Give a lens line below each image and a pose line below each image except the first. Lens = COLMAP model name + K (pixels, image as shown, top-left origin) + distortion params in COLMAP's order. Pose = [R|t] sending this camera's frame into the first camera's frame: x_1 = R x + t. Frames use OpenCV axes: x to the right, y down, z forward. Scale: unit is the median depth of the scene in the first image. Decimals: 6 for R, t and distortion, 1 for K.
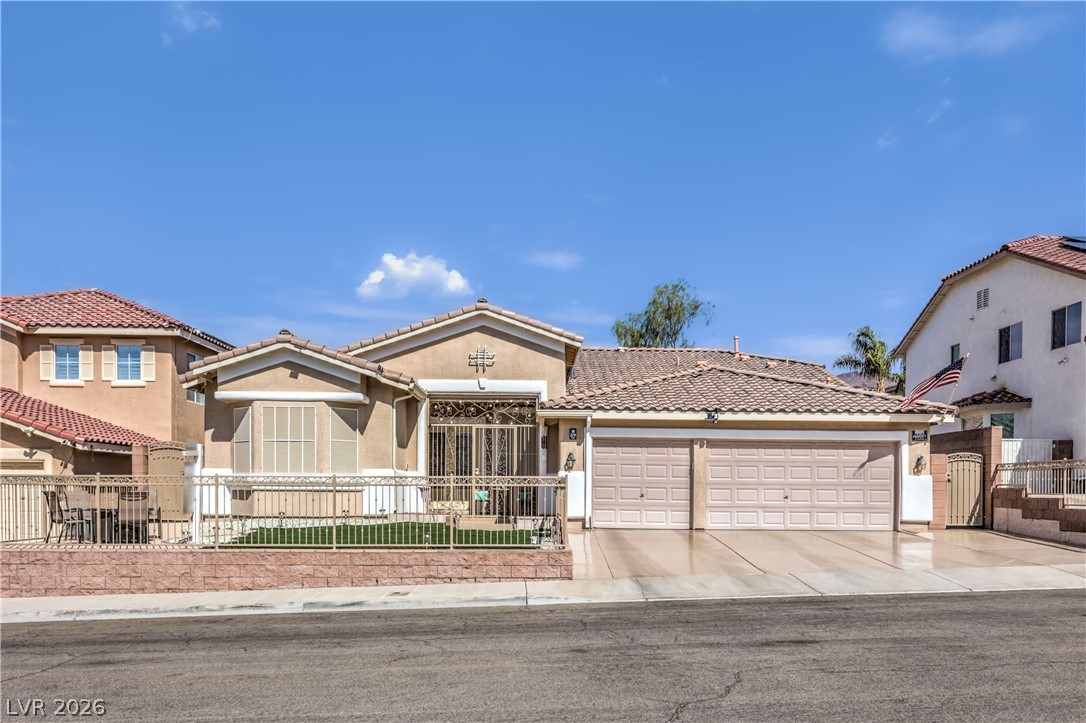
lens RADIAL K [[896.2, 0, 594.0], [0, 896.2, 362.2], [0, 0, 1]] dist [0.005161, -0.005193]
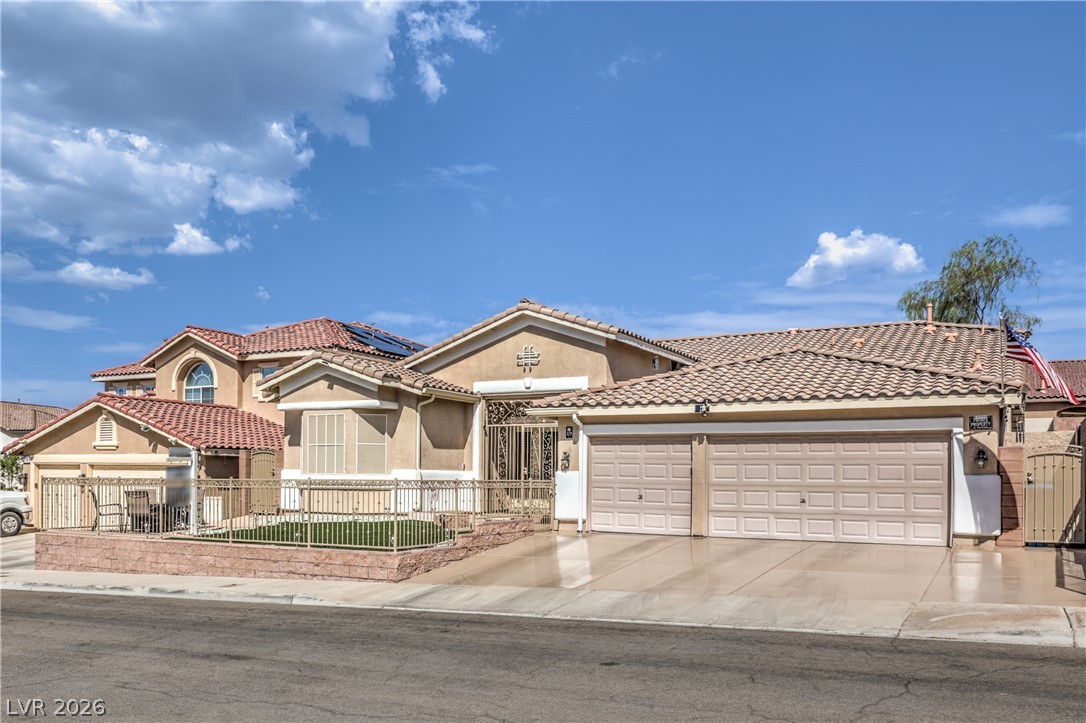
lens RADIAL K [[913.3, 0, 543.9], [0, 913.3, 329.7], [0, 0, 1]] dist [-0.002566, -0.003615]
pose [[0.858323, -0.080893, -0.506692, 0.462279], [0.068505, 0.996720, -0.043080, 0.010827], [0.508516, 0.002266, 0.861050, 0.141826]]
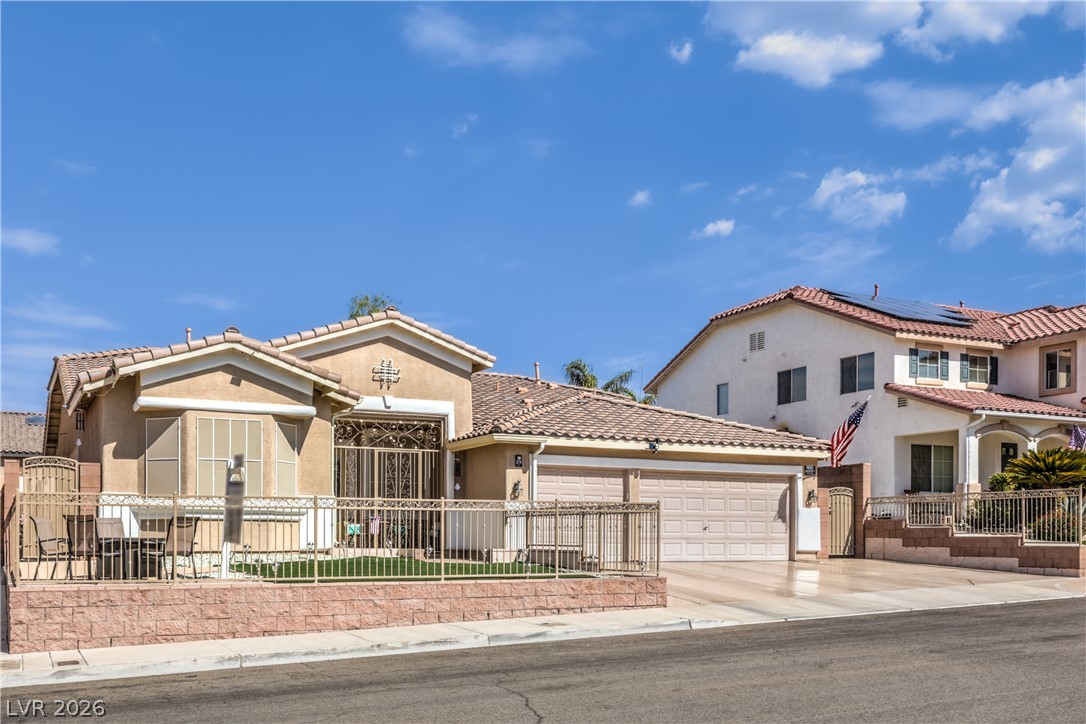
lens RADIAL K [[1027.3, 0, 543.0], [0, 1027.3, 362.0], [0, 0, 1]] dist [-0.007536, 0.002301]
pose [[0.916779, 0.062638, 0.394453, -0.431185], [-0.052743, 0.997963, -0.035890, 0.014582], [-0.395897, 0.012099, 0.918215, 0.006770]]
